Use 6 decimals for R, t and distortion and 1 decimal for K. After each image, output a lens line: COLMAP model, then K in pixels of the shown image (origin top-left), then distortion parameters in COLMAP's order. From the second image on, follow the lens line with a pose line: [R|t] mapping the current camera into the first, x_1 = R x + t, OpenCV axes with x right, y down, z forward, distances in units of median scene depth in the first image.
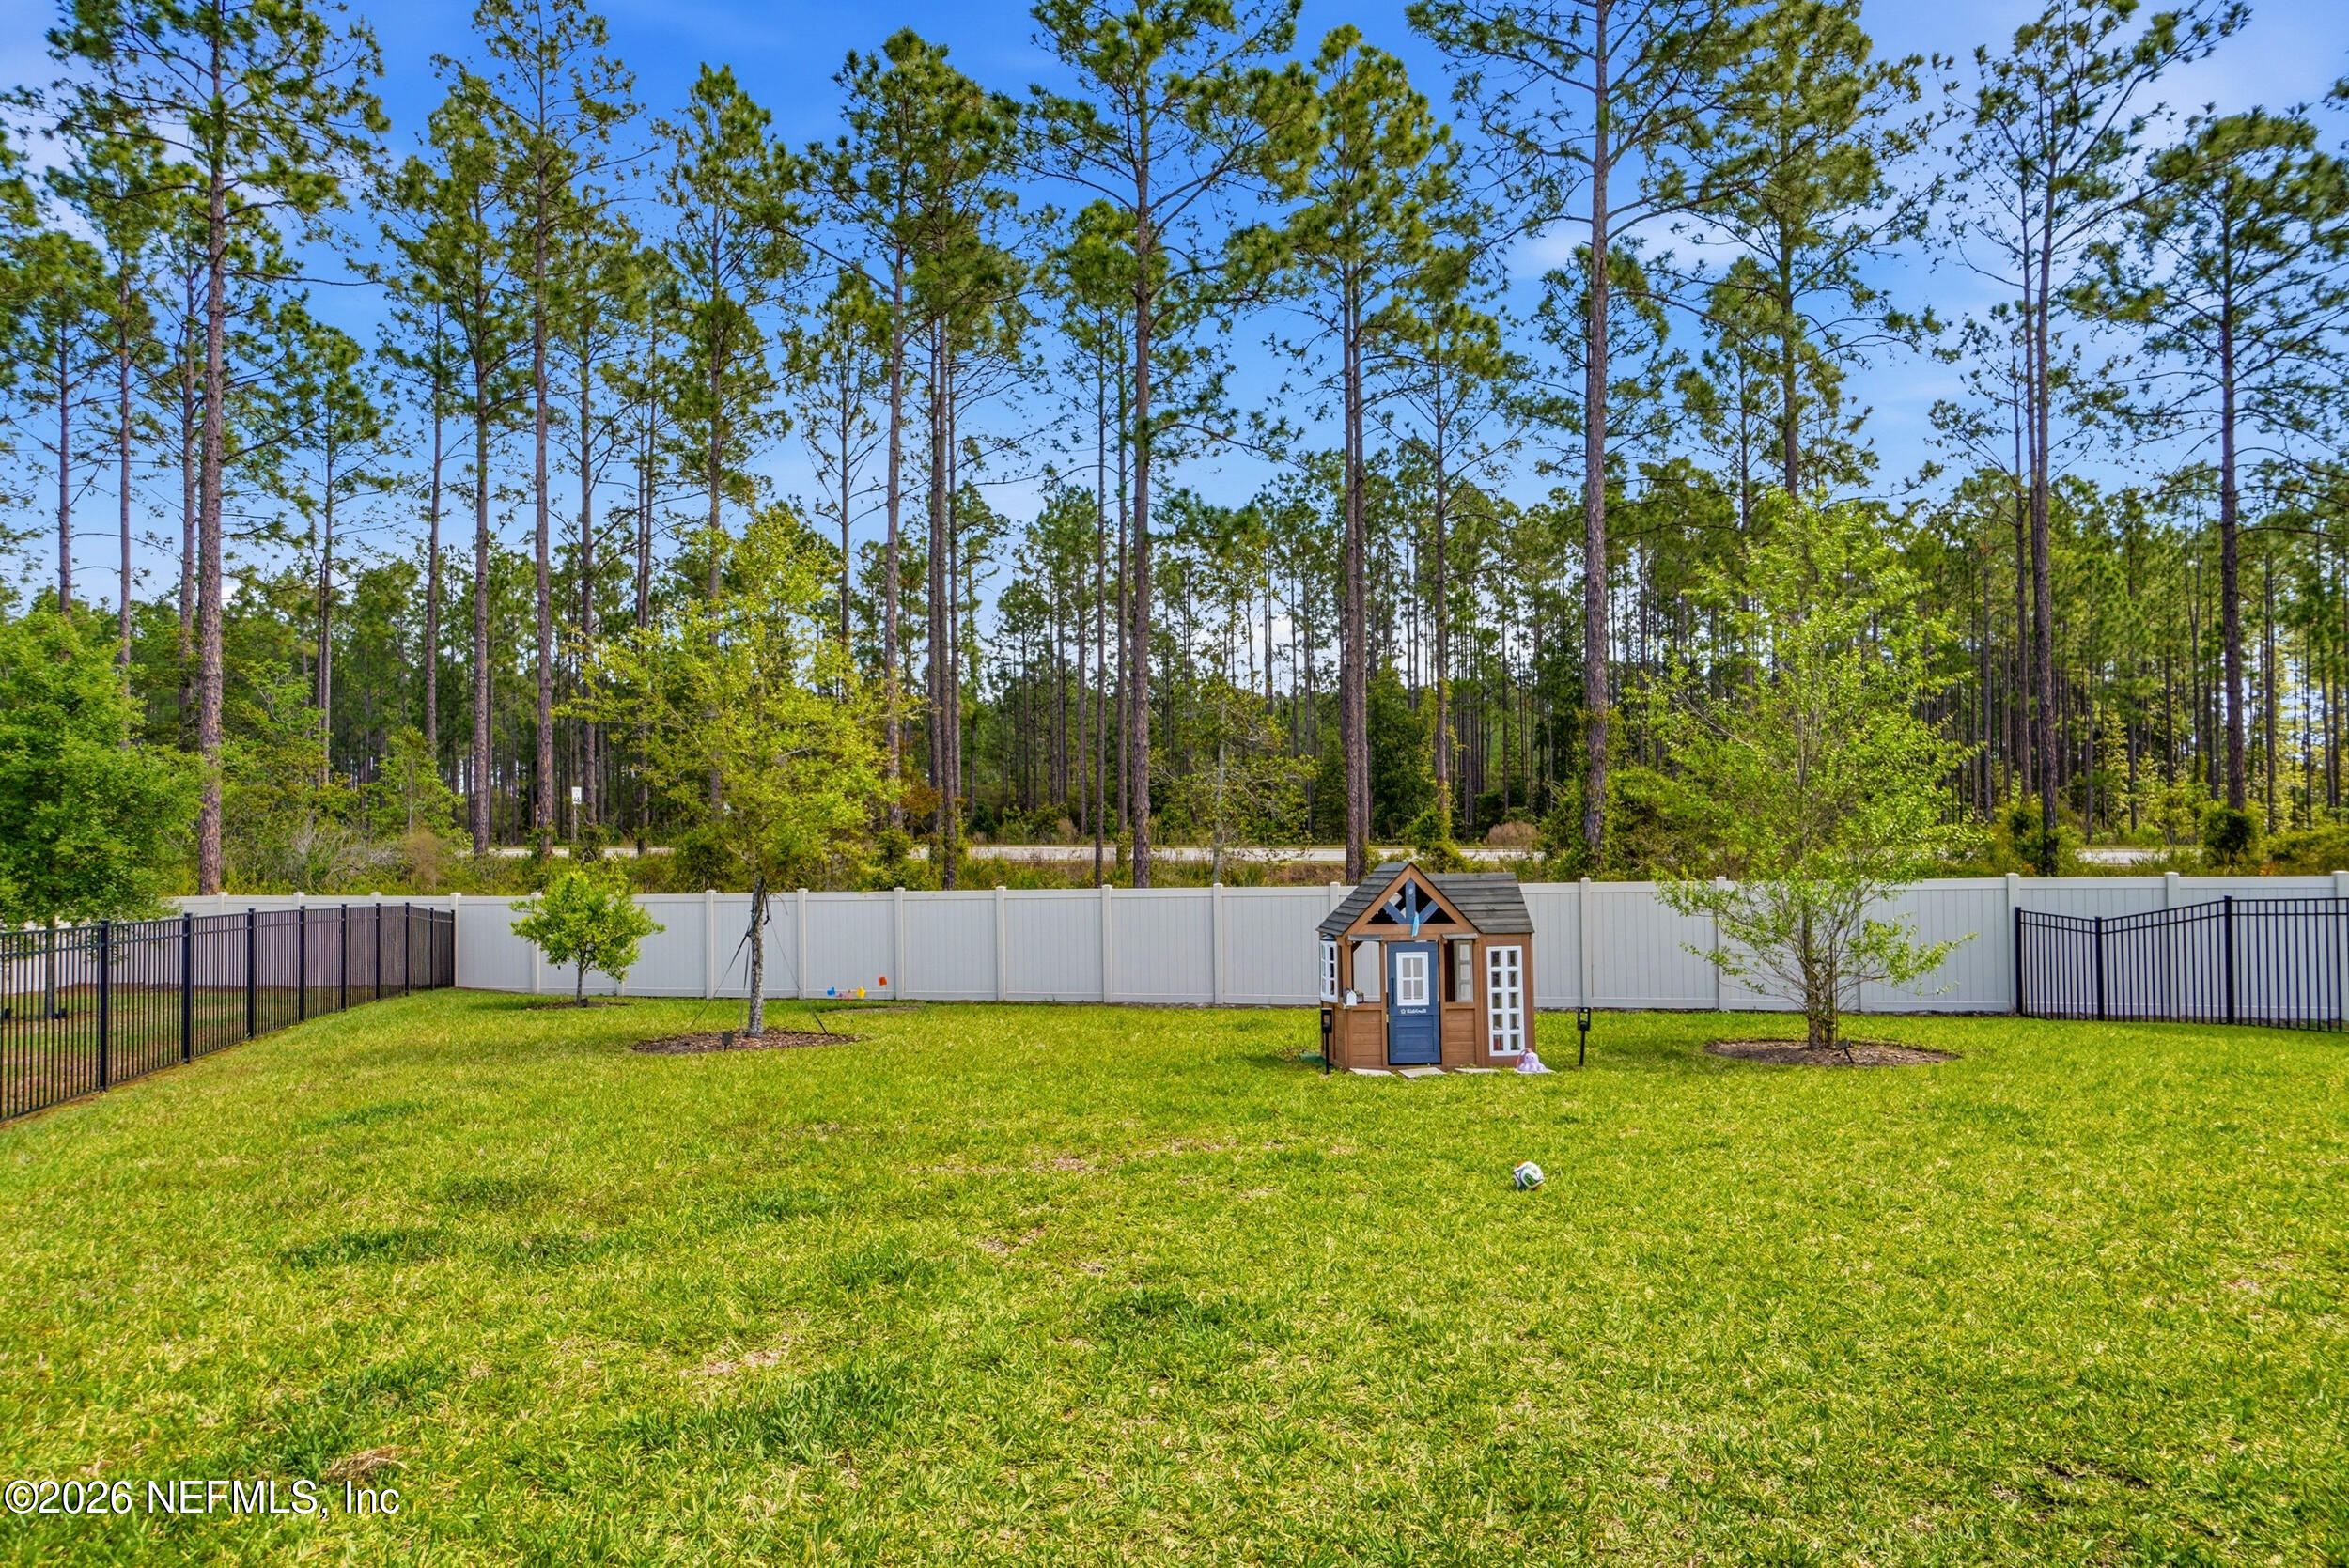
lens RADIAL K [[1457.7, 0, 1155.9], [0, 1457.7, 806.5], [0, 0, 1]] dist [-0.008925, 0.007666]
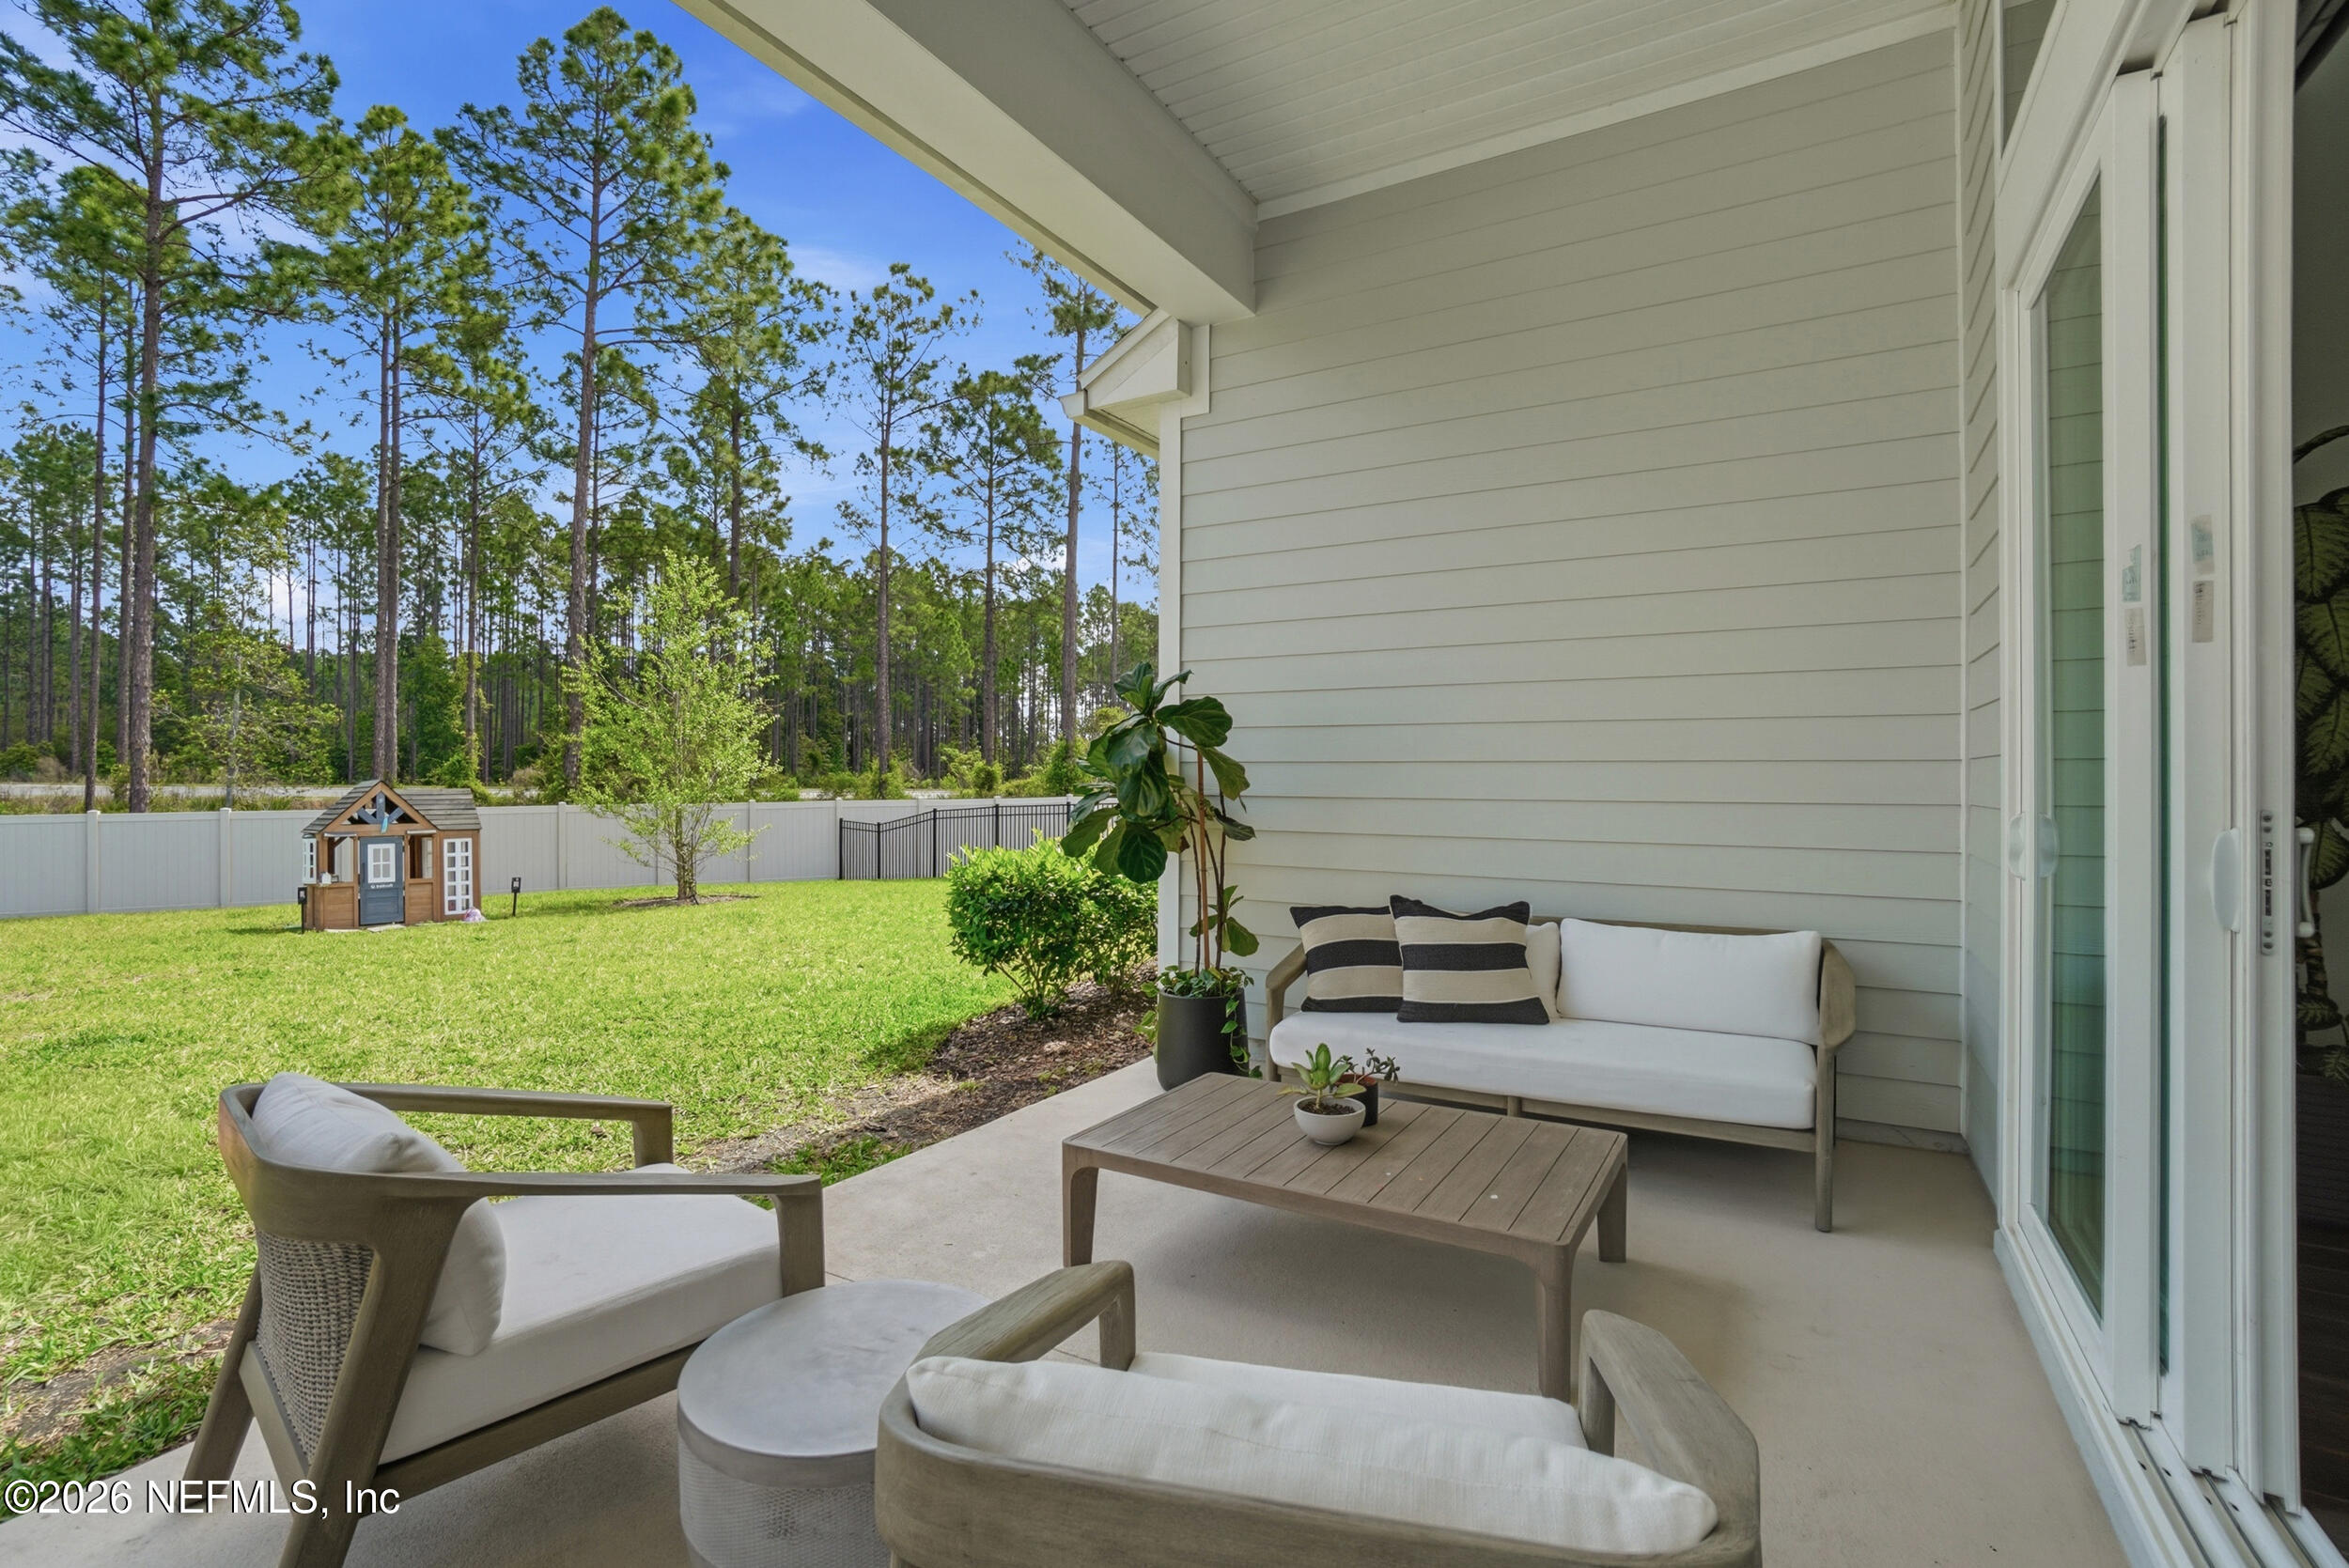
lens RADIAL K [[1065.0, 0, 1114.6], [0, 1065.0, 764.6], [0, 0, 1]] dist [-0.029696, 0.016978]
pose [[0.745101, 0.020179, 0.666646, 0.006472], [-0.022339, 0.999736, -0.005294, 0.003607], [-0.666578, -0.010947, 0.745355, -0.056885]]
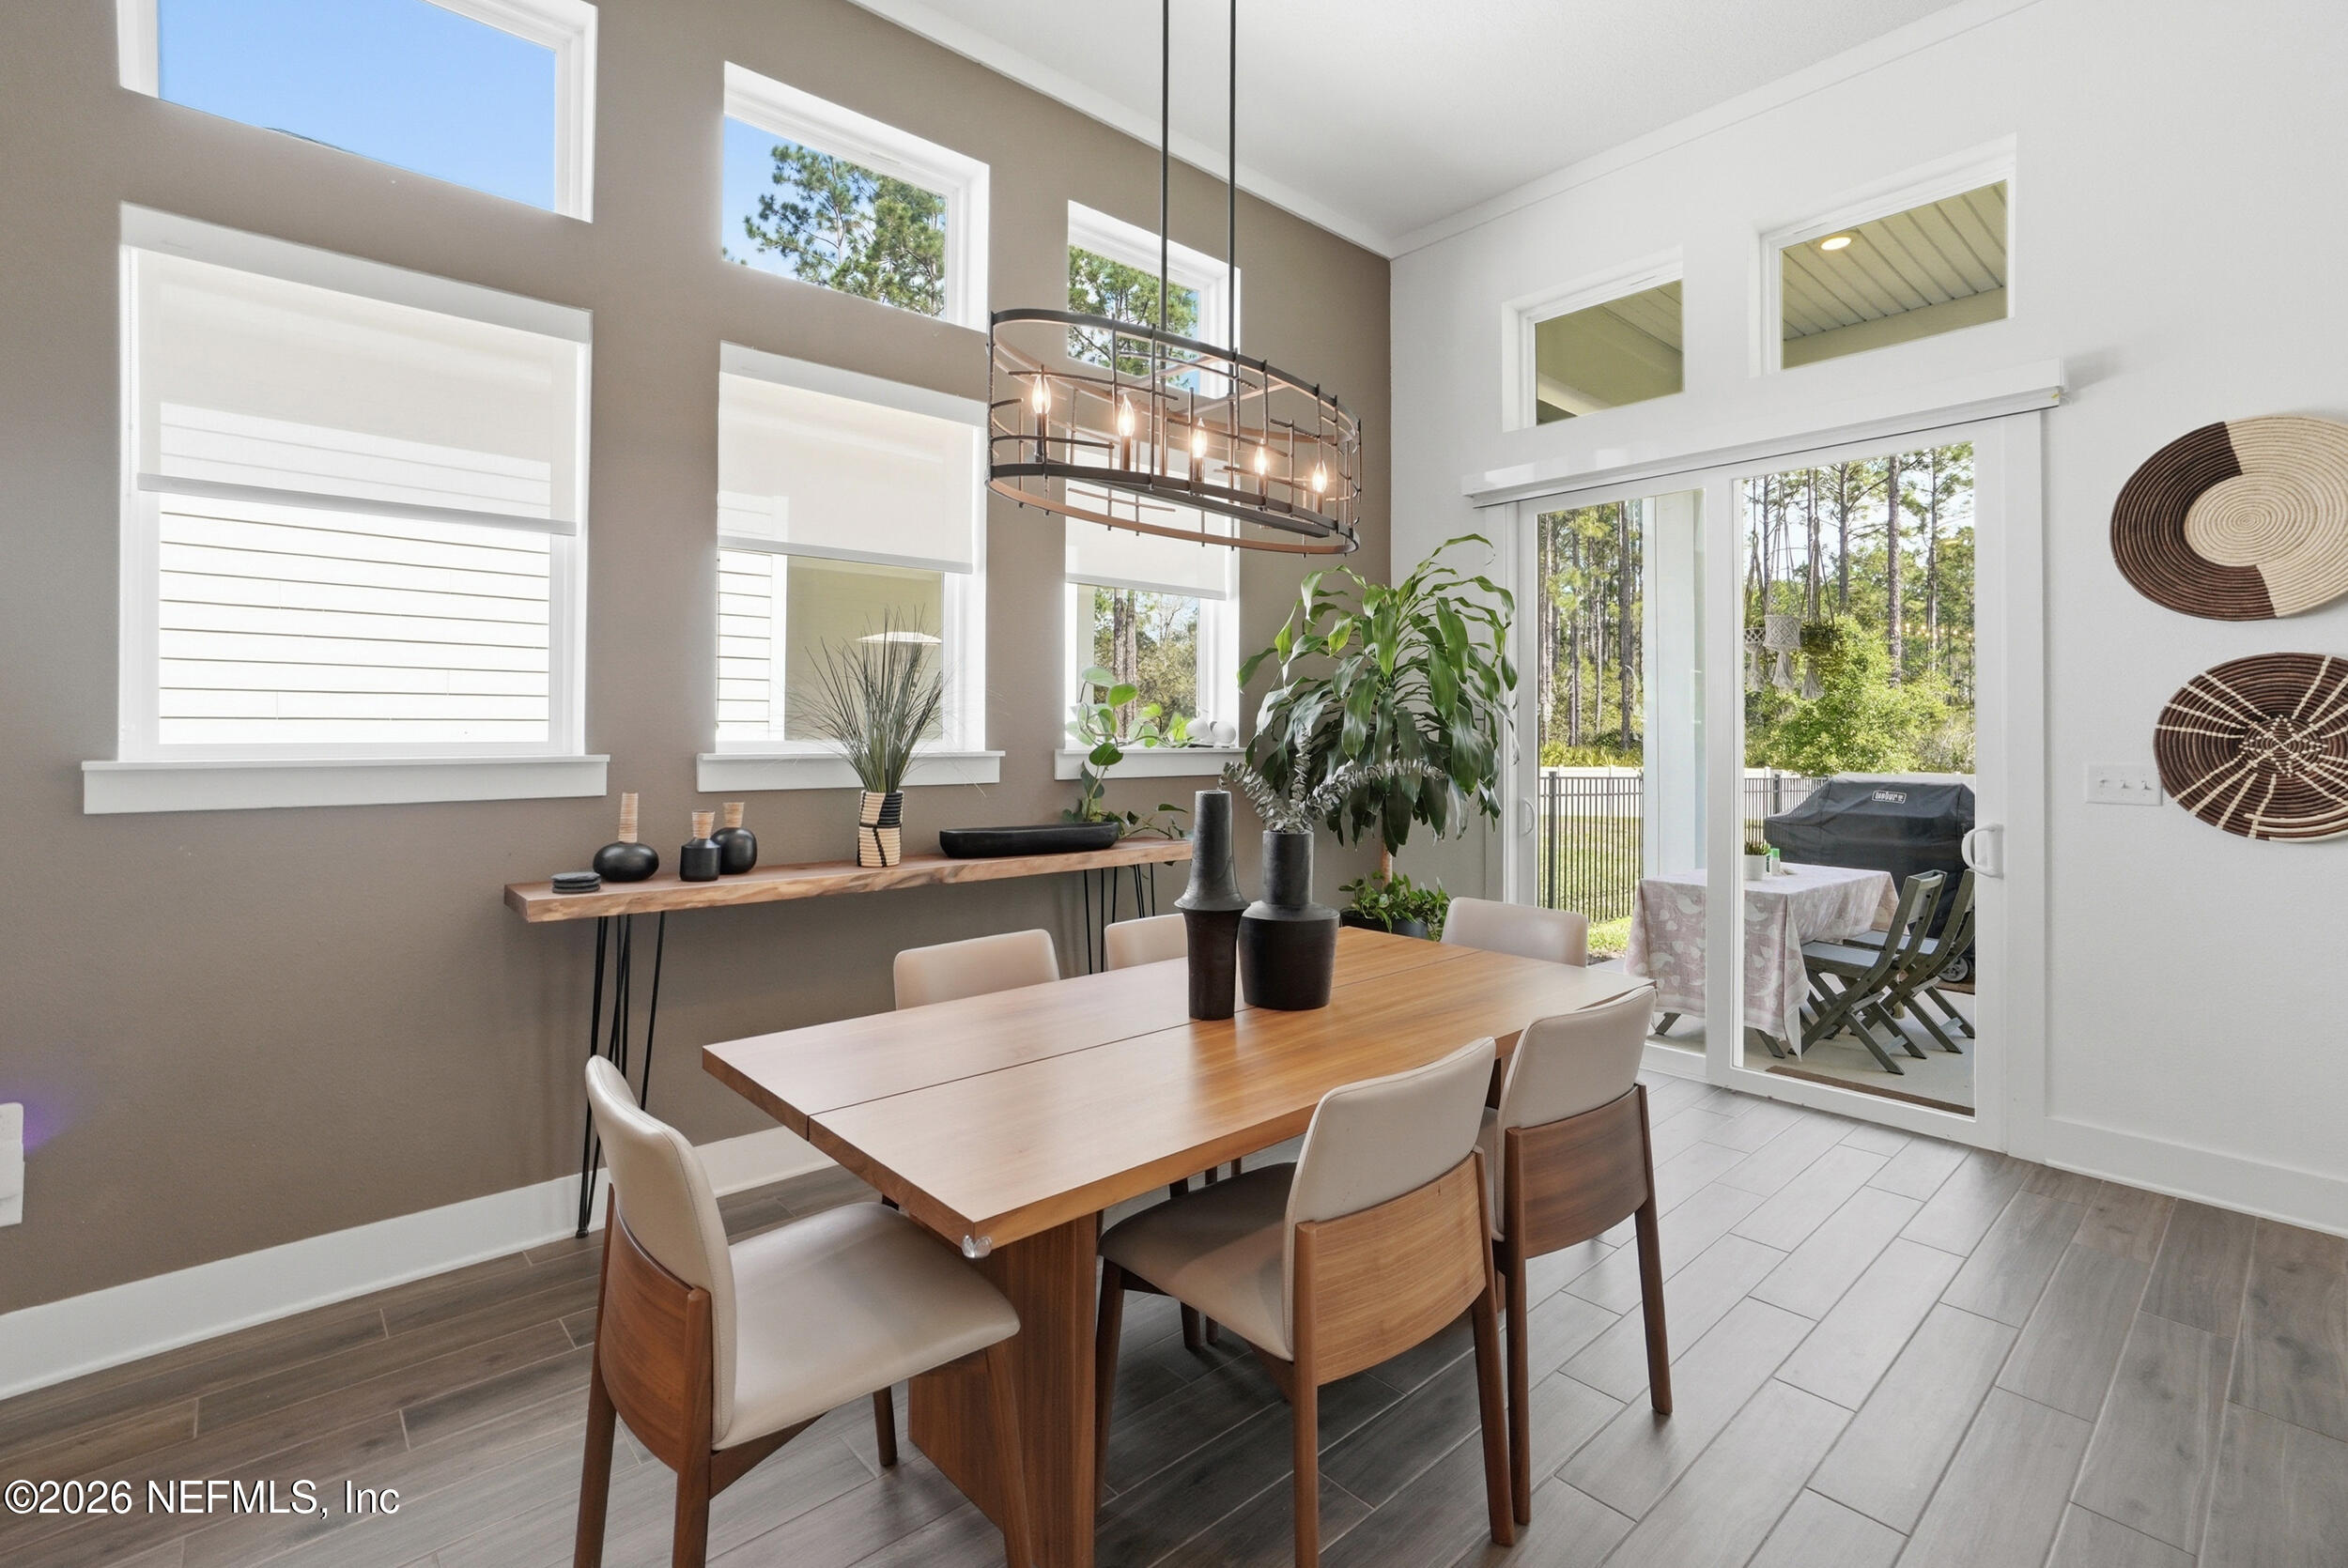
lens RADIAL K [[1064.5, 0, 1150.7], [0, 1064.5, 718.5], [0, 0, 1]] dist [-0.029696, 0.016978]
pose [[0.433202, -0.003328, -0.901291, 0.038889], [0.008650, 0.999962, 0.000466, -0.005010], [0.901255, -0.007998, 0.433214, -0.183276]]
